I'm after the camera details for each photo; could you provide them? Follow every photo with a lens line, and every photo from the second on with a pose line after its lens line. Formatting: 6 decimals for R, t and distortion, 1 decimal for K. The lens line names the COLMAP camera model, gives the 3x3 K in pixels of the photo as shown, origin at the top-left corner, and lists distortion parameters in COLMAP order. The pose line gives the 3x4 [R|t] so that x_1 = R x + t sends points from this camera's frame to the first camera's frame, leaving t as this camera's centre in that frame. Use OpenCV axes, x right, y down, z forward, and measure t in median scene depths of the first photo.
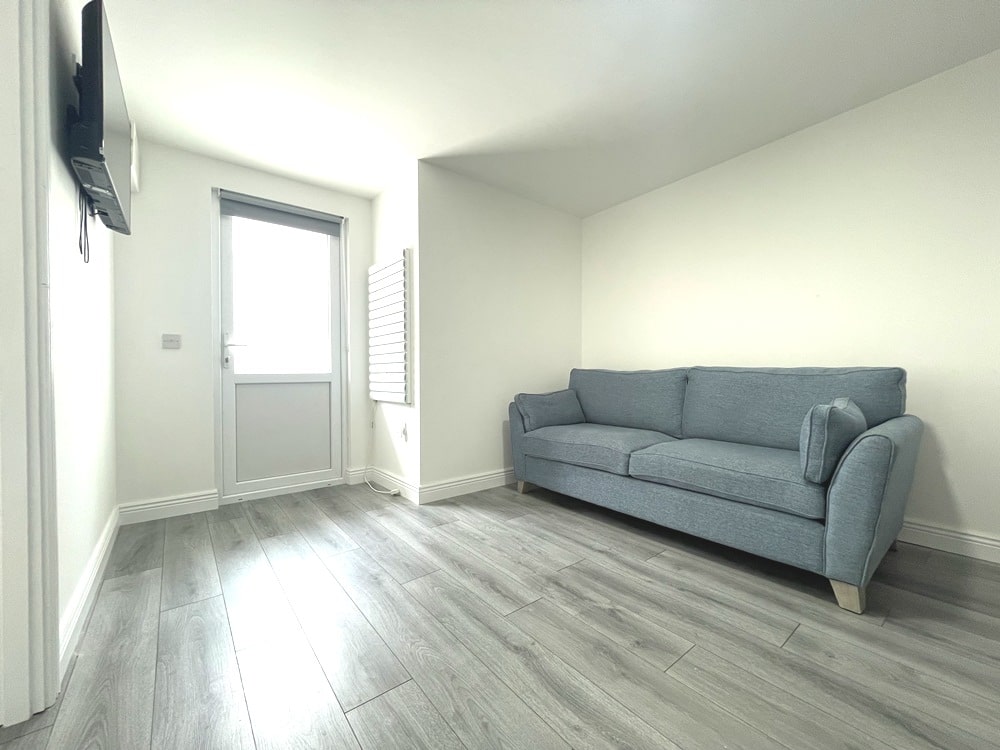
lens RADIAL K [[404.0, 0, 498.5], [0, 404.0, 375.5], [0, 0, 1]] dist [-0.001754, -0.000032]
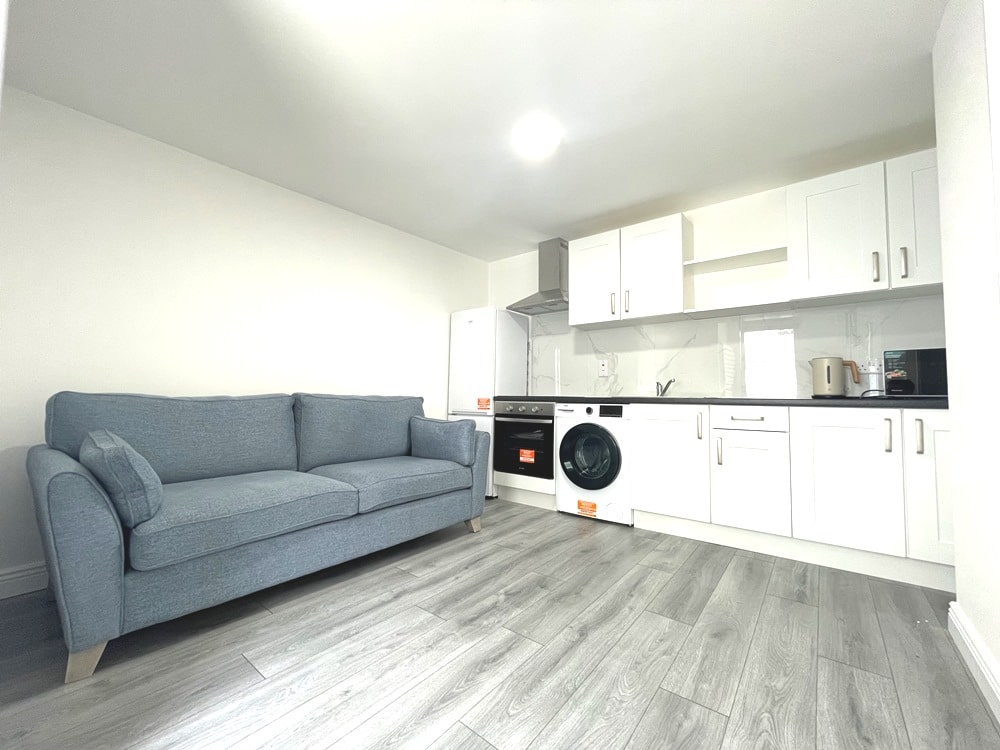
lens RADIAL K [[404.0, 0, 498.5], [0, 404.0, 375.5], [0, 0, 1]] dist [-0.001754, -0.000032]
pose [[-0.221471, 0.051600, 0.973801, -0.786102], [0.000059, 0.998600, -0.052901, -0.019507], [-0.975167, -0.011659, -0.221163, 1.078386]]
